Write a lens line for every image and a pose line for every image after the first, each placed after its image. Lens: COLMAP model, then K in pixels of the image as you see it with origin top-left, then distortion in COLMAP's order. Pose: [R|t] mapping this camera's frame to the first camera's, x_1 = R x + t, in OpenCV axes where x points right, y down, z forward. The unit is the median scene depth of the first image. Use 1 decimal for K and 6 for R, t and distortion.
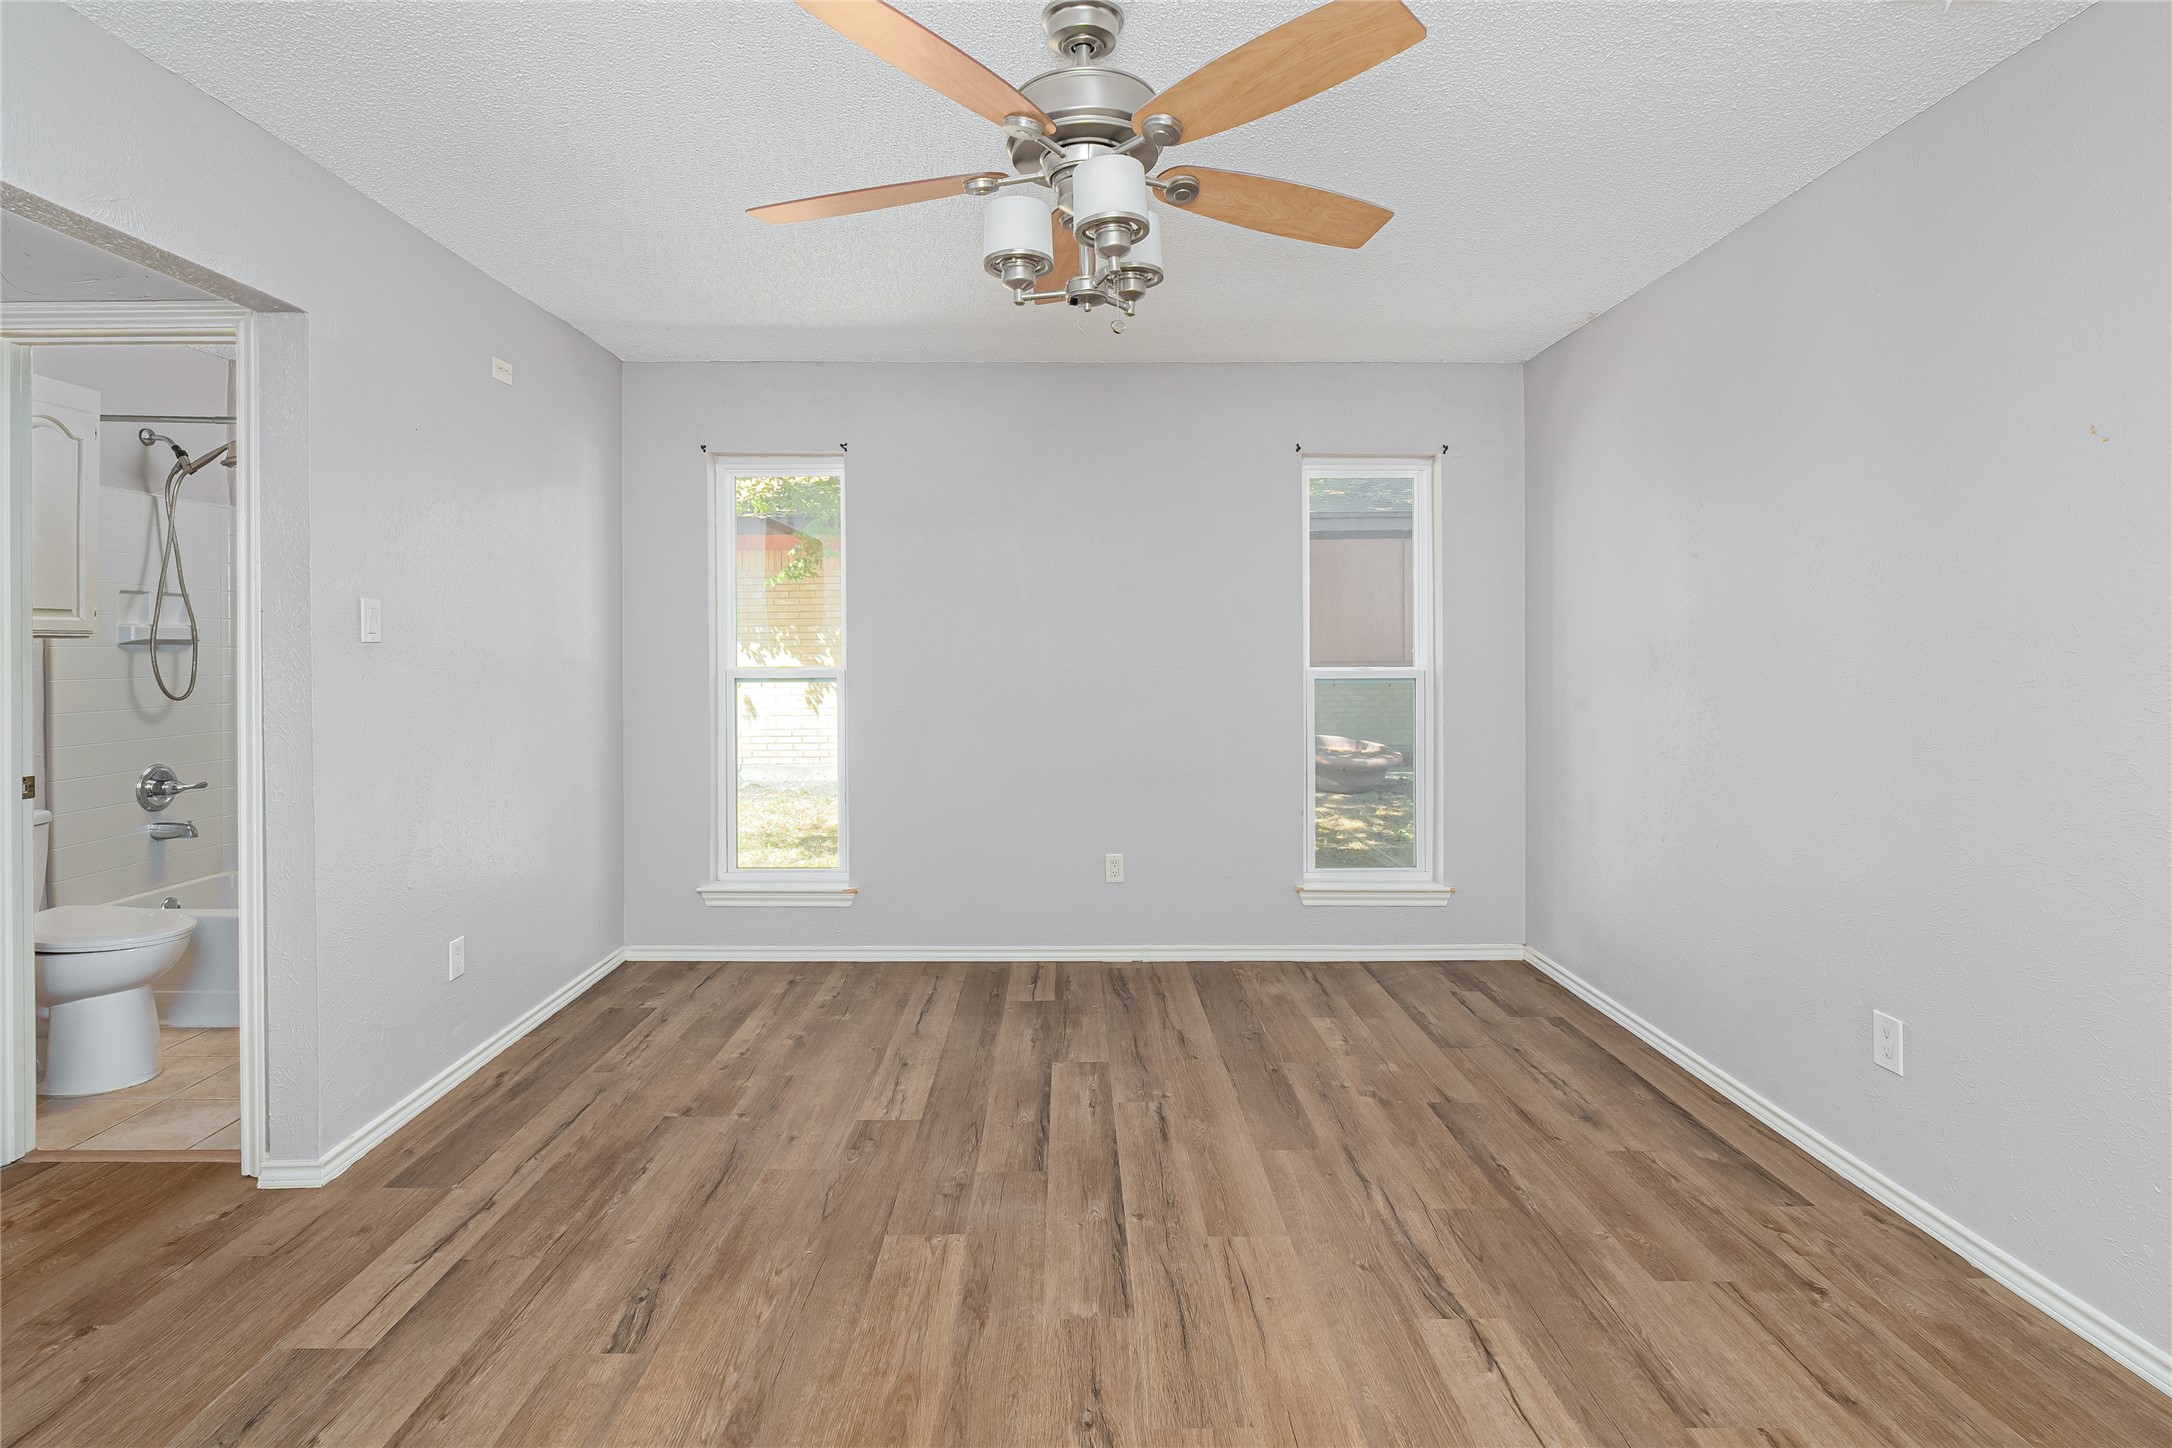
lens RADIAL K [[1024.0, 0, 1081.0], [0, 1024.0, 646.0], [0, 0, 1]] dist [0.001679, 0.000664]
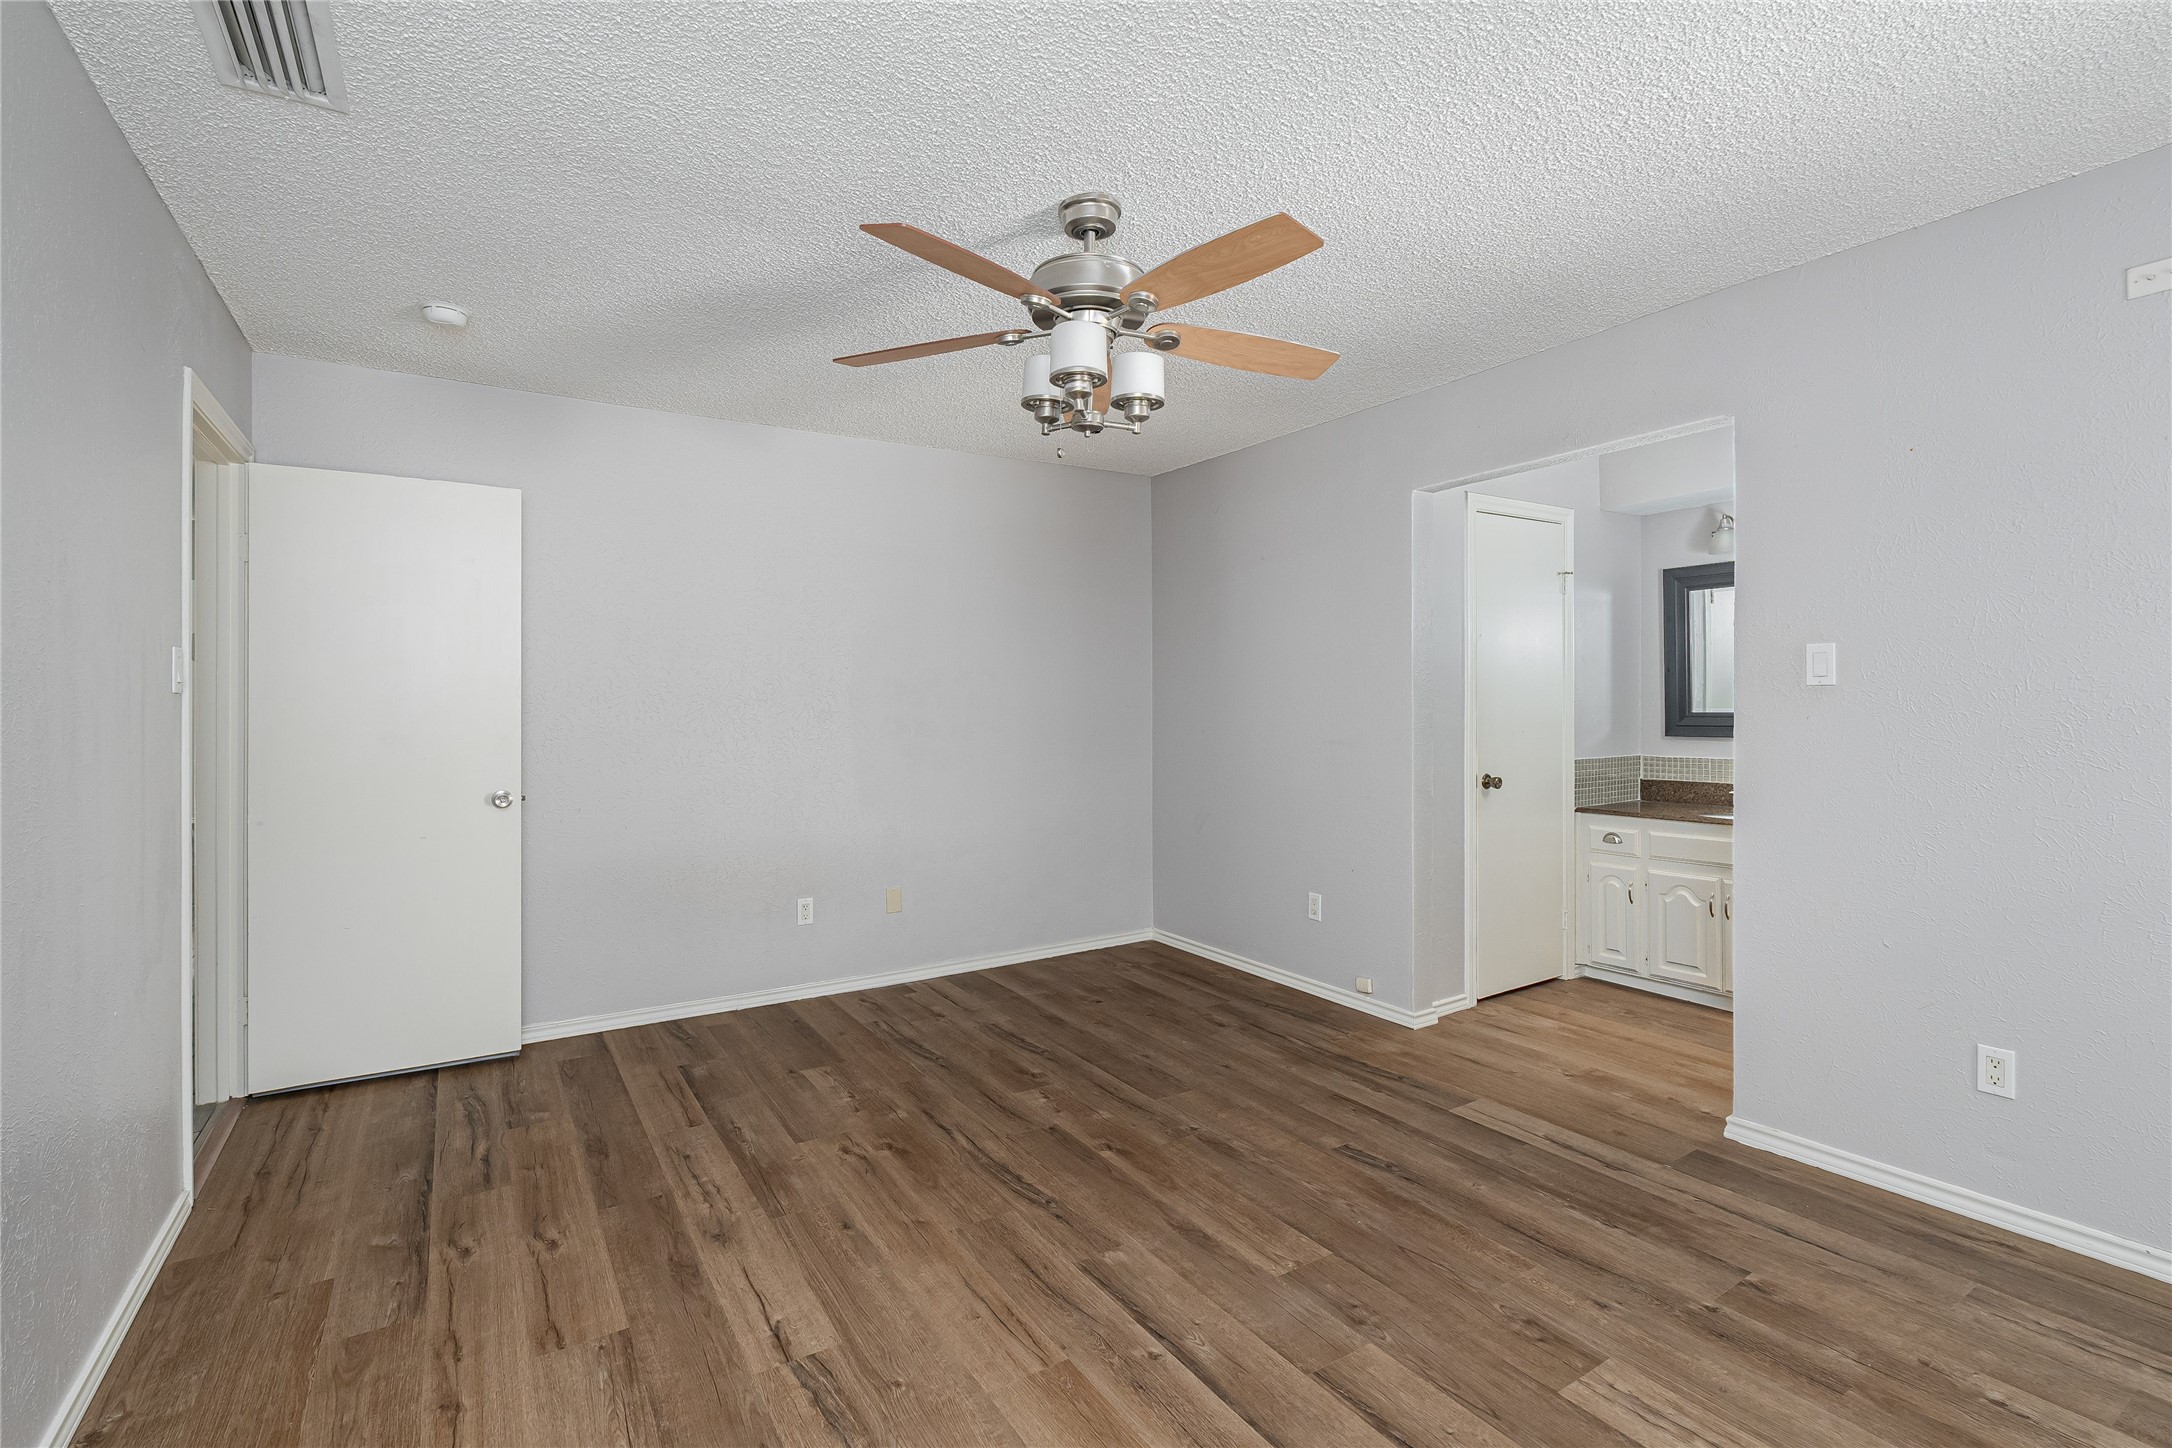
lens RADIAL K [[994.6, 0, 1086.0], [0, 994.6, 724.0], [0, 0, 1]] dist [0.021000, 0.000198]
pose [[-0.849505, 0.022789, -0.527088, 0.568295], [0.013898, 0.999687, 0.020822, 0.005570], [0.527397, 0.010363, -0.849556, 1.774163]]
